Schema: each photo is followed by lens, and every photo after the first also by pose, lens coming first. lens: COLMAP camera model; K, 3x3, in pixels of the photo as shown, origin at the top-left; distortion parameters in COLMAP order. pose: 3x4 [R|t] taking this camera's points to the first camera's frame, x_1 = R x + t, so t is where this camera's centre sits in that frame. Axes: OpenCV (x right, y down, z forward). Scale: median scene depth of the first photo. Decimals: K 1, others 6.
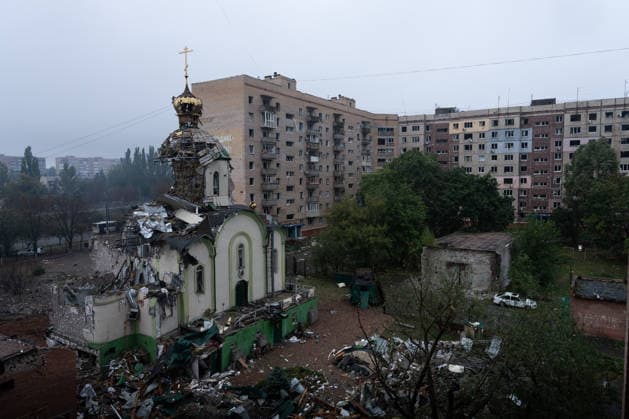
lens RADIAL K [[436.9, 0, 314.5], [0, 436.9, 209.5], [0, 0, 1]] dist [-0.009331, -0.004801]
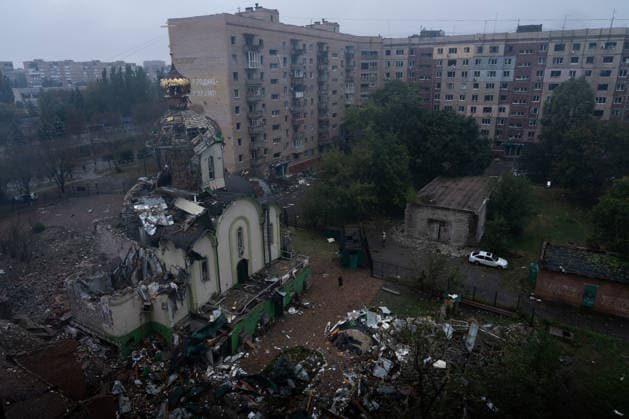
lens RADIAL K [[419.2, 0, 314.5], [0, 419.2, 209.5], [0, 0, 1]] dist [-0.006799, -0.004470]
pose [[0.998722, -0.023059, 0.044983, -0.015850], [0.011486, 0.970137, 0.242284, -0.101278], [-0.049226, -0.241457, 0.969162, 0.009849]]
